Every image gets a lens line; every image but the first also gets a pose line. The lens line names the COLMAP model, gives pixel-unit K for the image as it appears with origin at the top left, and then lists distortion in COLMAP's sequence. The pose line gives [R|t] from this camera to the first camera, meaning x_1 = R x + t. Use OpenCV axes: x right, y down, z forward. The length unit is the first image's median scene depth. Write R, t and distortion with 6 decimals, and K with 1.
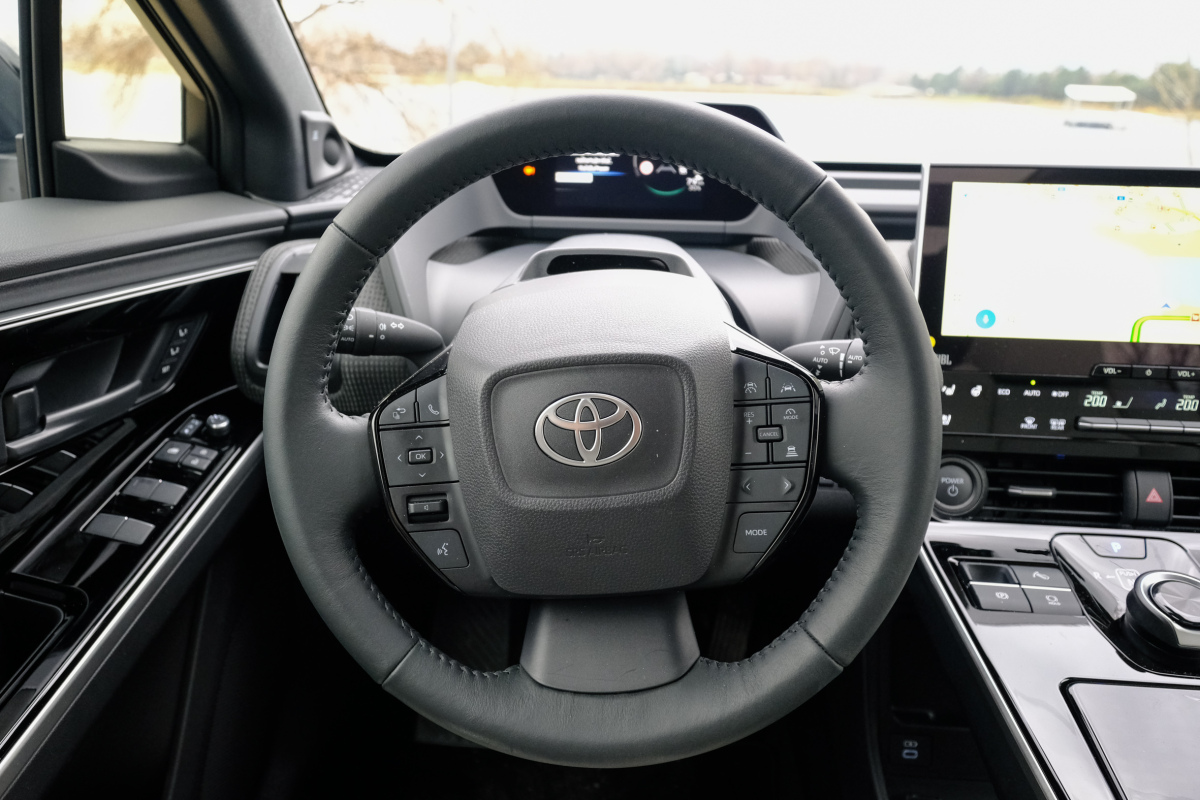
lens RADIAL K [[835.9, 0, 570.4], [0, 835.9, 400.7], [0, 0, 1]] dist [-0.001374, -0.001178]
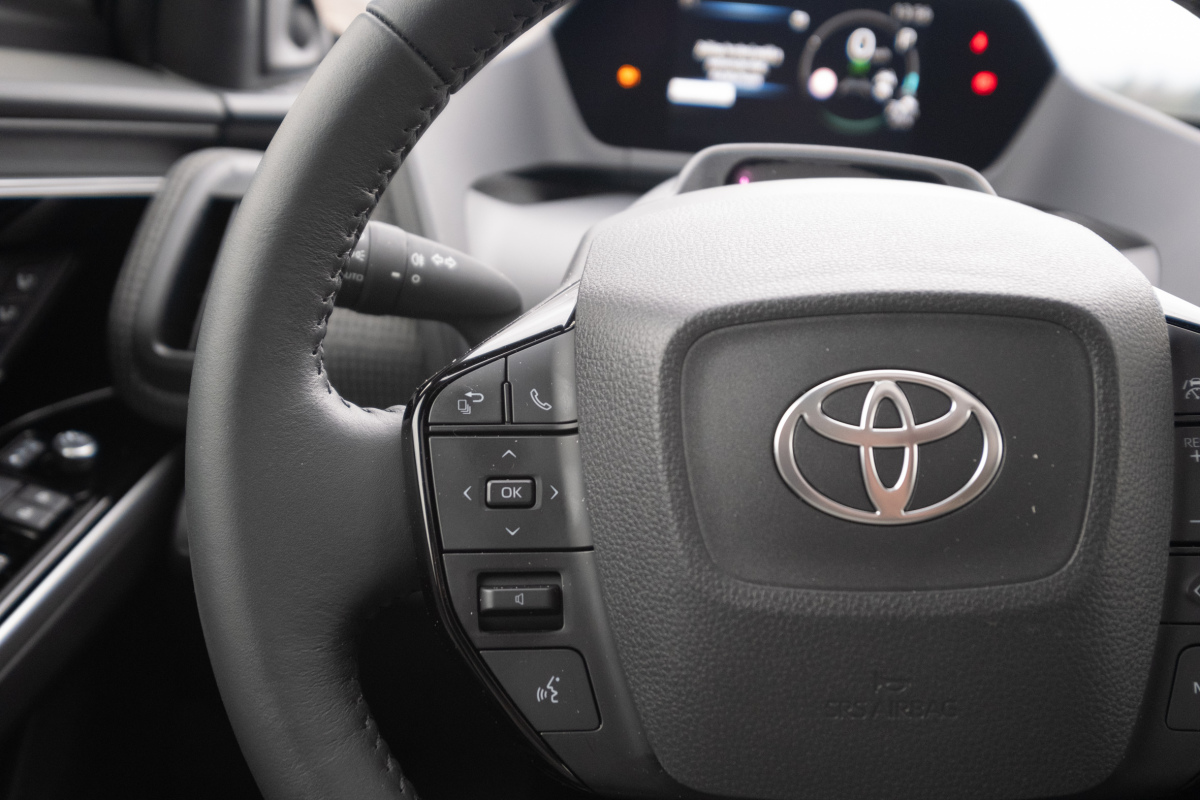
lens RADIAL K [[1210.7, 0, 608.8], [0, 1210.7, 404.8], [0, 0, 1]] dist [-0.018040, 0.098706]
pose [[0.997880, 0.059427, 0.026515, -0.142578], [-0.057001, 0.994802, -0.084380, 0.071049], [-0.031391, 0.082690, 0.996081, 0.293197]]
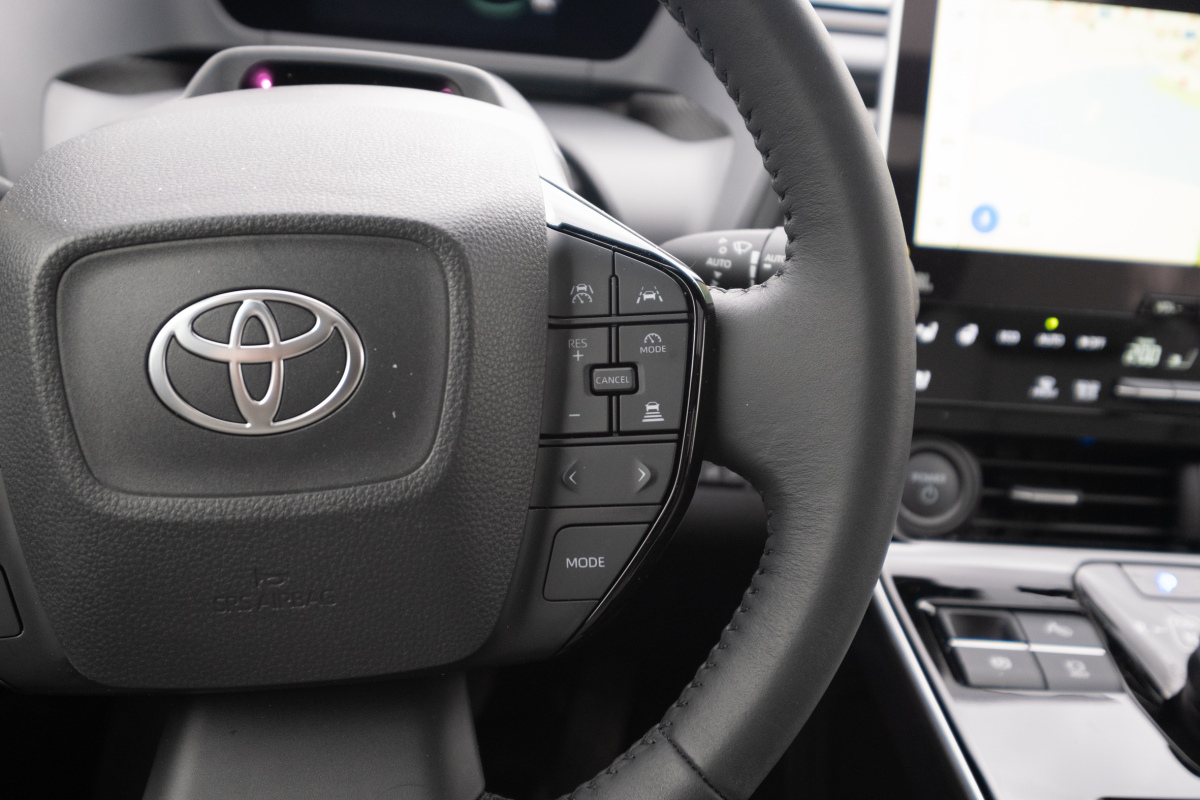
lens RADIAL K [[1210.7, 0, 608.8], [0, 1210.7, 404.8], [0, 0, 1]] dist [-0.018040, 0.098706]
pose [[0.985116, 0.014419, 0.171288, 0.096703], [-0.018200, 0.999624, 0.020527, 0.038039], [-0.170927, -0.023339, 0.985007, 0.220971]]
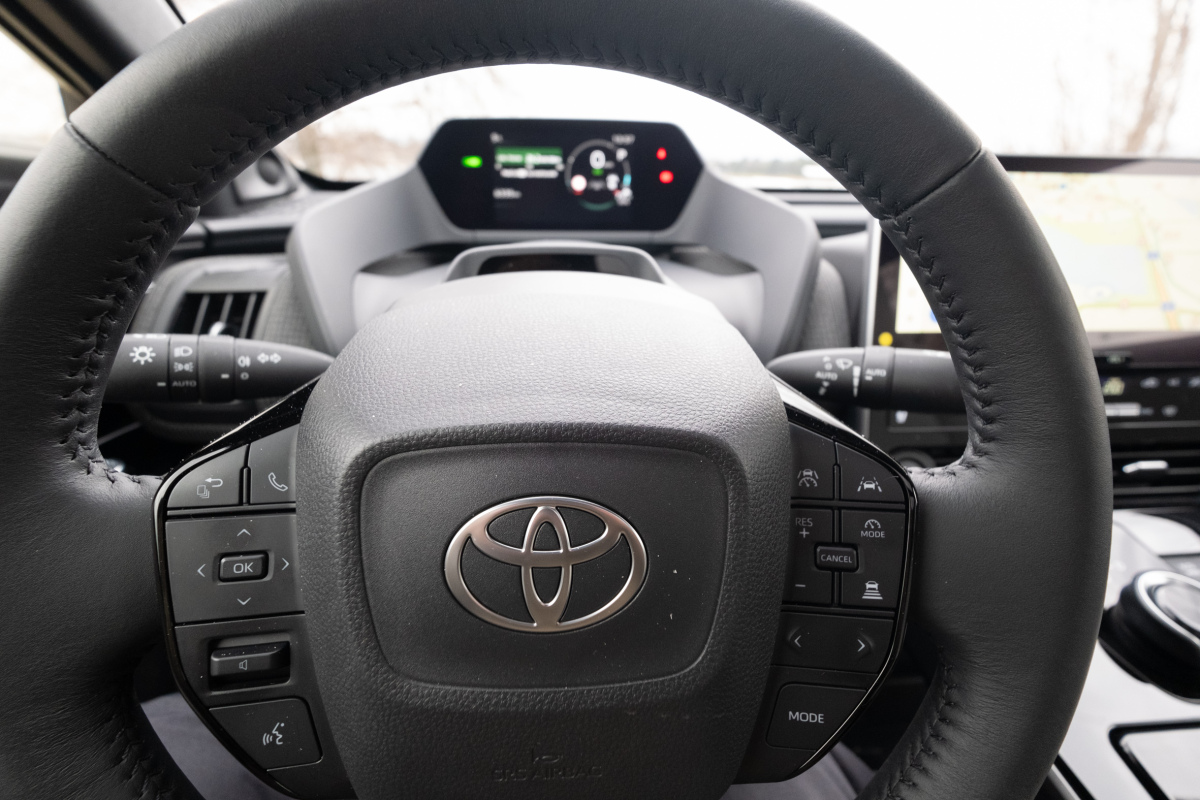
lens RADIAL K [[518.7, 0, 600.6], [0, 518.7, 392.9], [0, 0, 1]] dist [0.001996, -0.003762]
pose [[0.986893, 0.066521, 0.147029, -0.000889], [-0.073753, 0.996293, 0.044290, -0.082806], [-0.143538, -0.054554, 0.988140, 0.618273]]
